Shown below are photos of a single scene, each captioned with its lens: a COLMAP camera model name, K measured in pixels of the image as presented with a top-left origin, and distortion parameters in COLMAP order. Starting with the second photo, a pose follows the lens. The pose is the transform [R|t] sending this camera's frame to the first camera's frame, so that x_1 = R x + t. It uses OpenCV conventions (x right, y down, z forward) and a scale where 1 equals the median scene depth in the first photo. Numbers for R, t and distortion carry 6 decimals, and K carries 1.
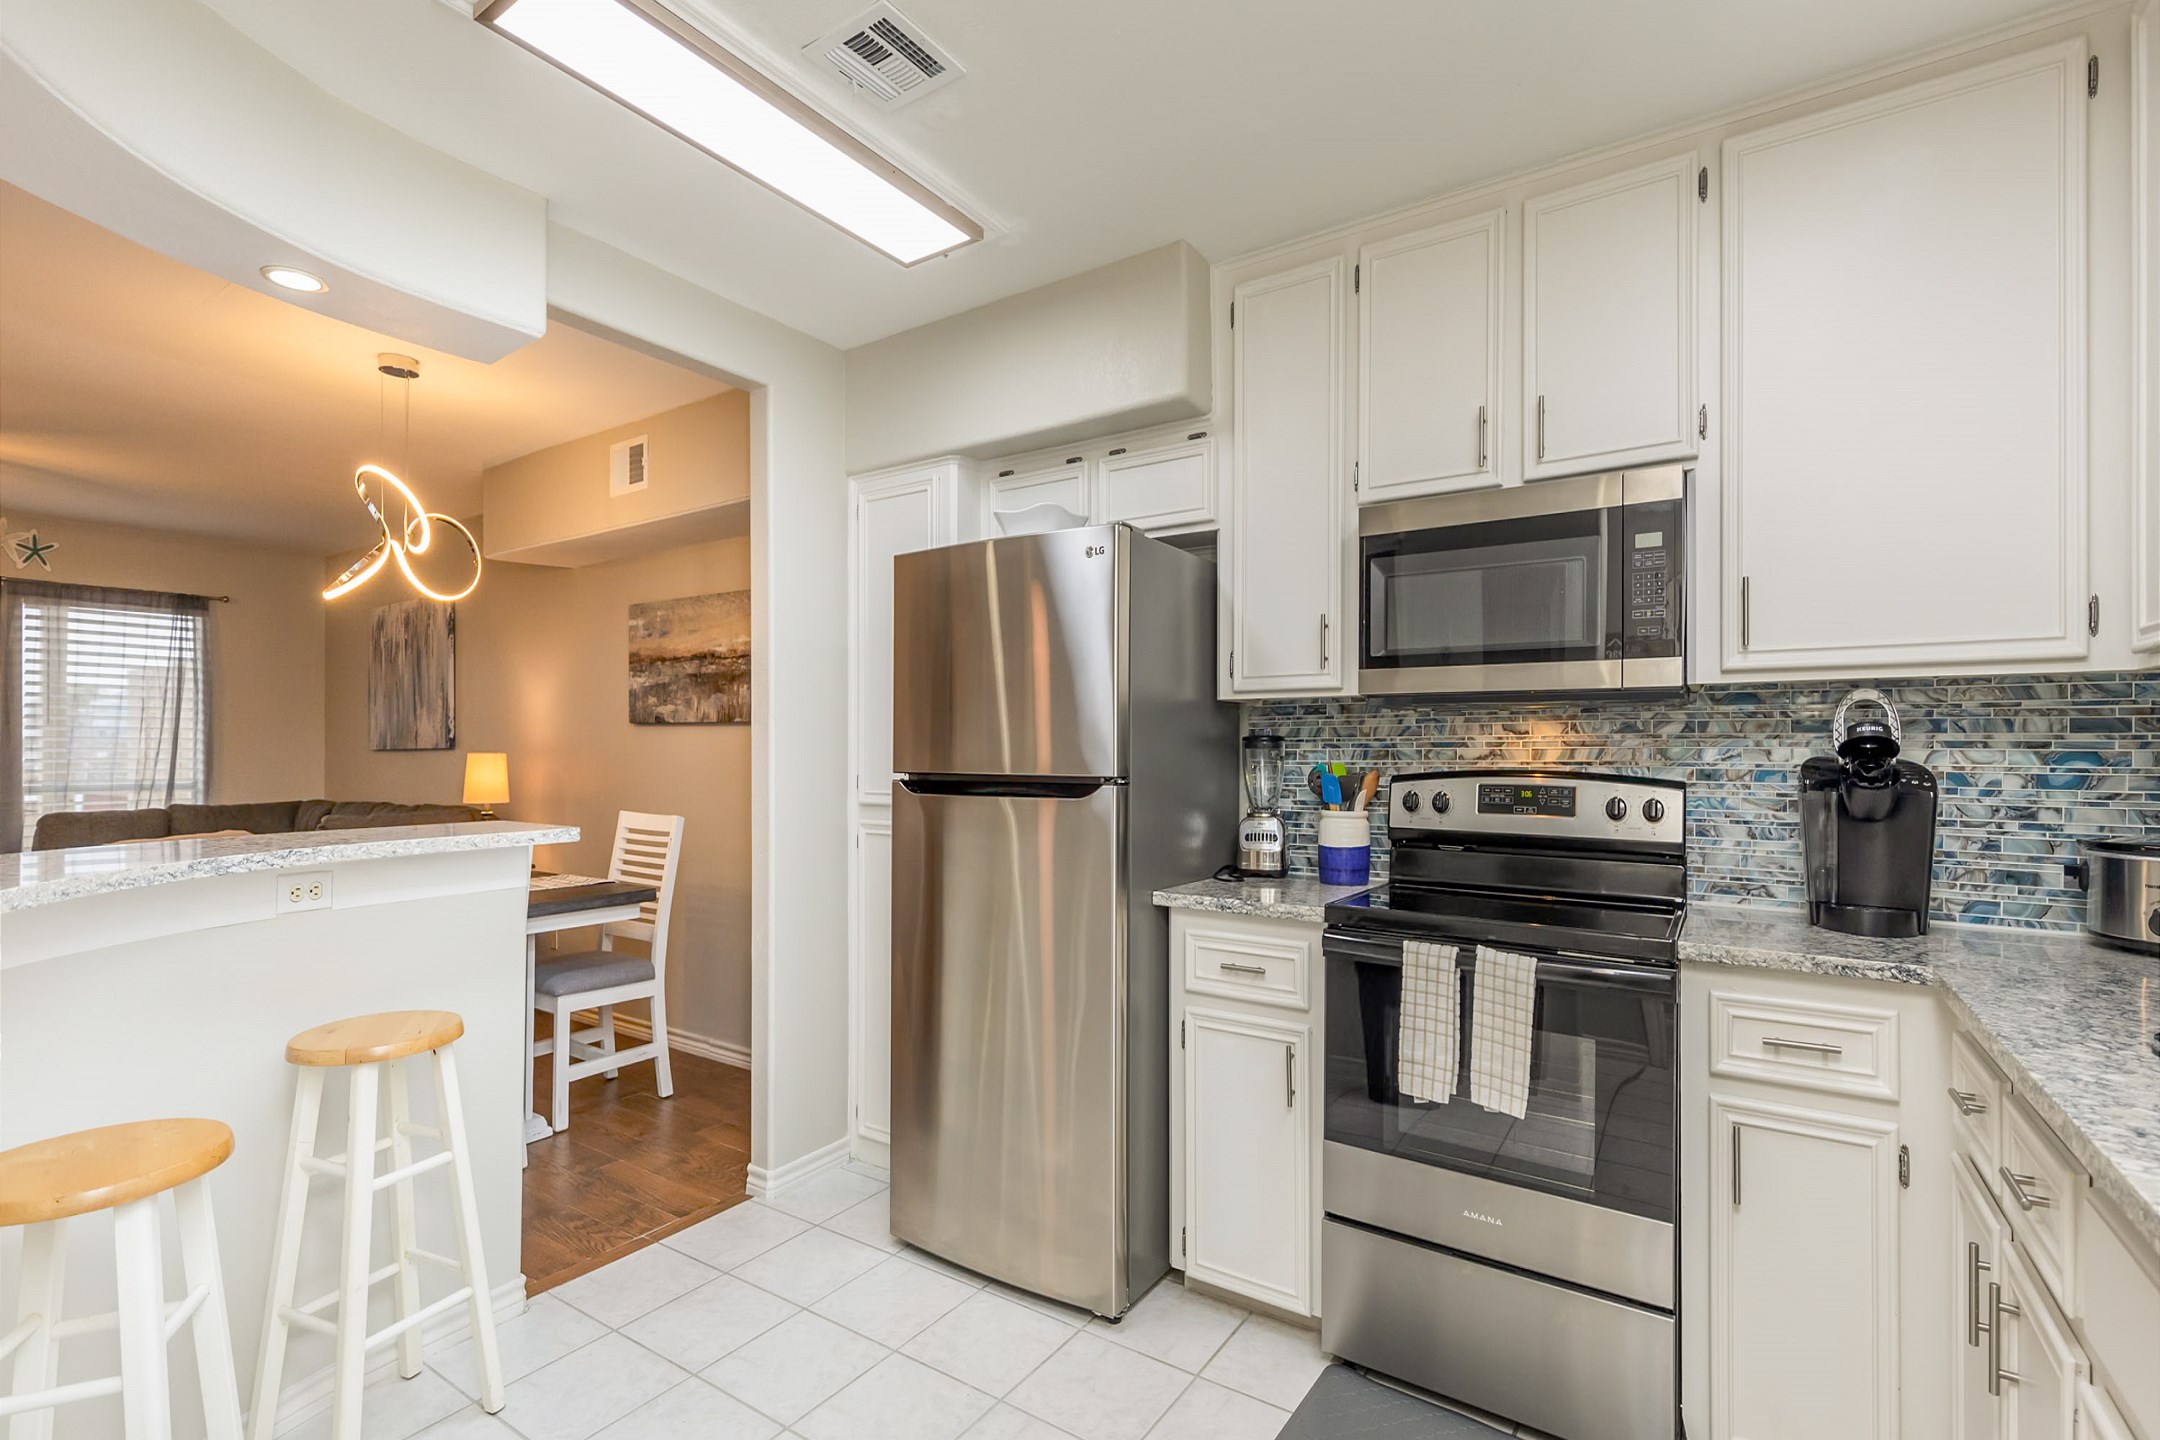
lens RADIAL K [[984.9, 0, 1078.1], [0, 984.9, 737.0], [0, 0, 1]] dist [-0.001196, 0.000396]
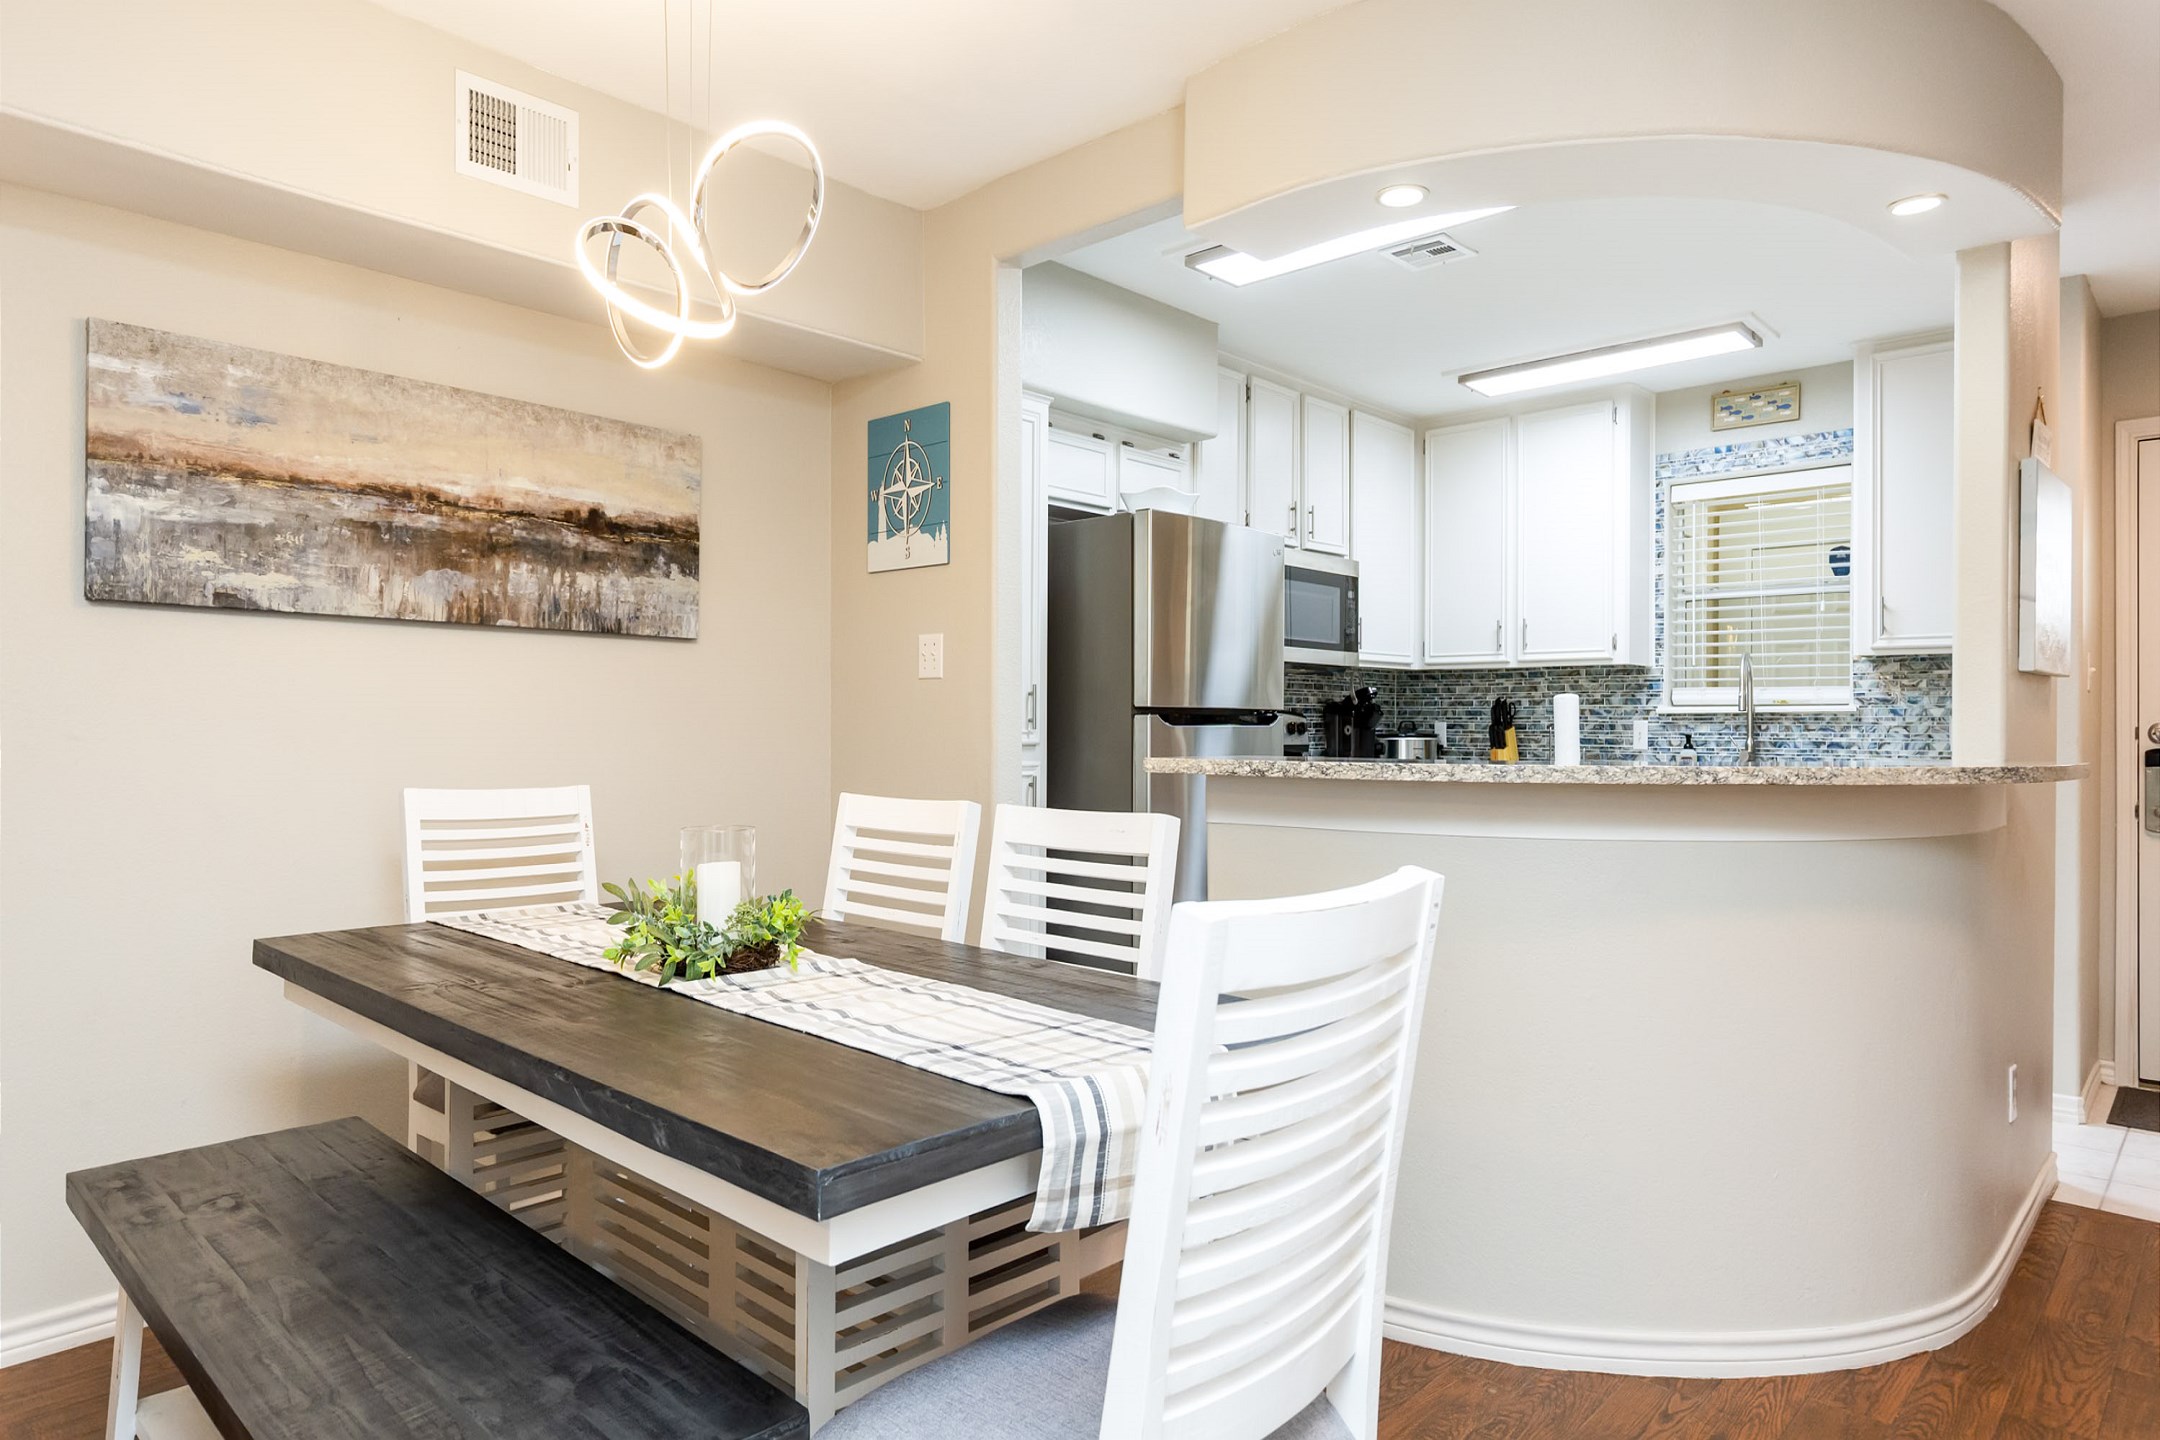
lens RADIAL K [[1259.9, 0, 1078.3], [0, 1259.9, 706.8], [0, 0, 1]] dist [0.000553, -0.003254]
pose [[0.158852, 0.012043, 0.987229, -1.719016], [-0.016158, 0.999823, -0.009597, 0.056535], [-0.987170, -0.014427, 0.159019, 0.932616]]
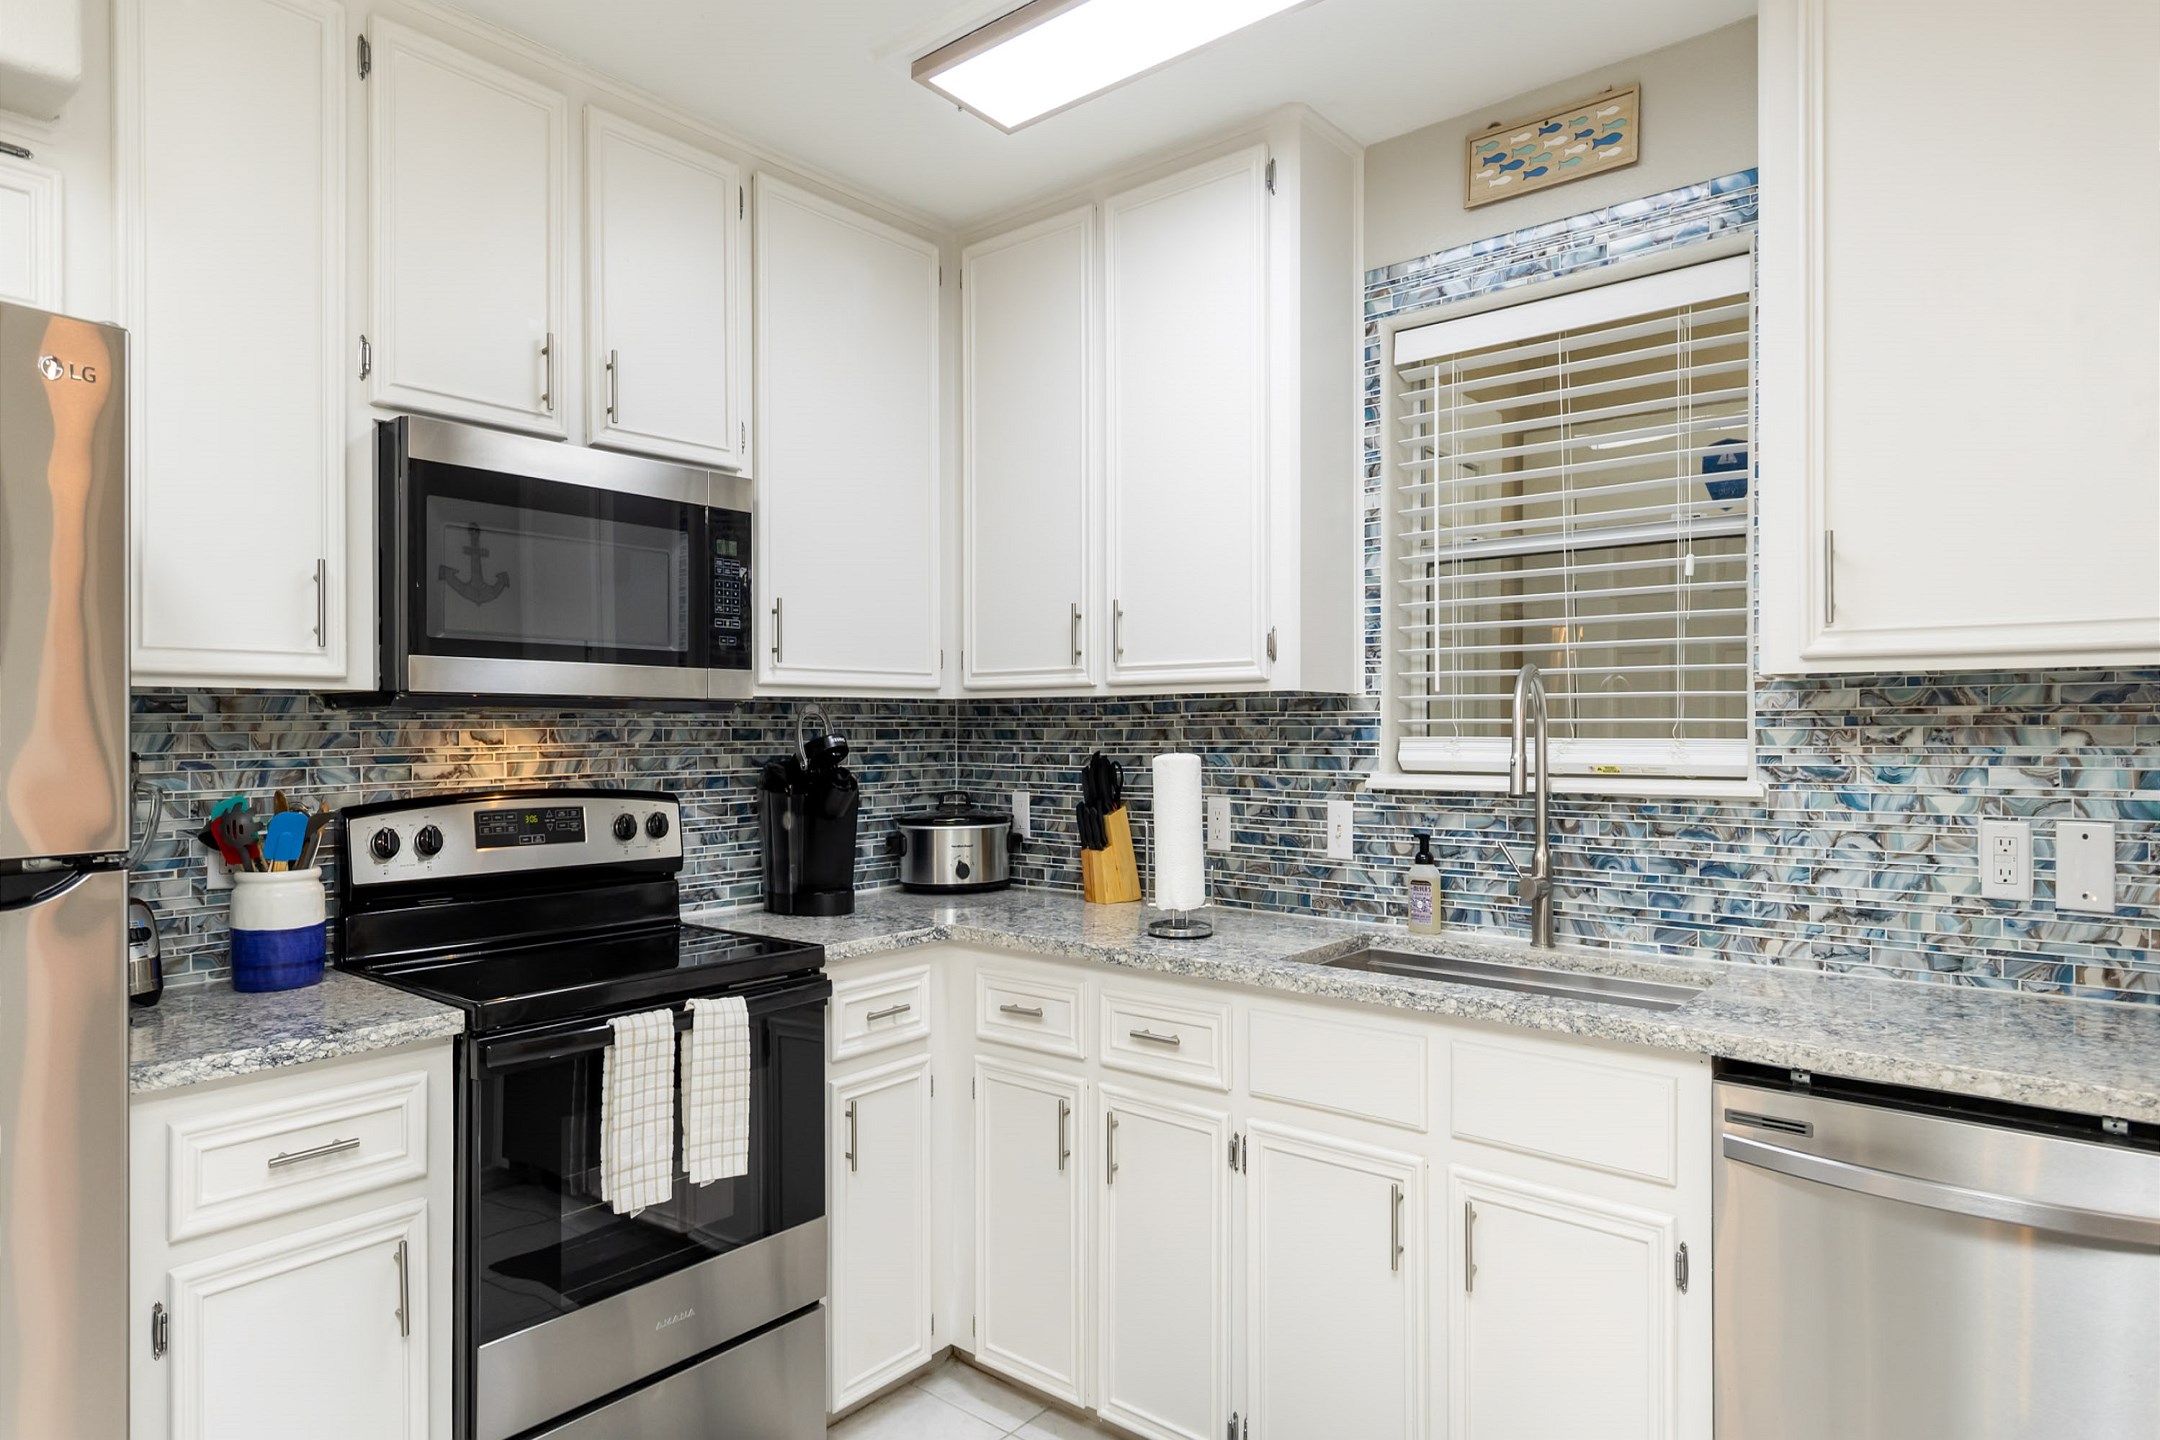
lens RADIAL K [[1206.6, 0, 1074.9], [0, 1206.6, 716.1], [0, 0, 1]] dist [0.008759, 0.001194]
pose [[0.099879, 0.006122, 0.994981, -0.470125], [-0.007605, 0.999957, -0.005389, -0.023667], [-0.994971, -0.007029, 0.099921, 0.438942]]
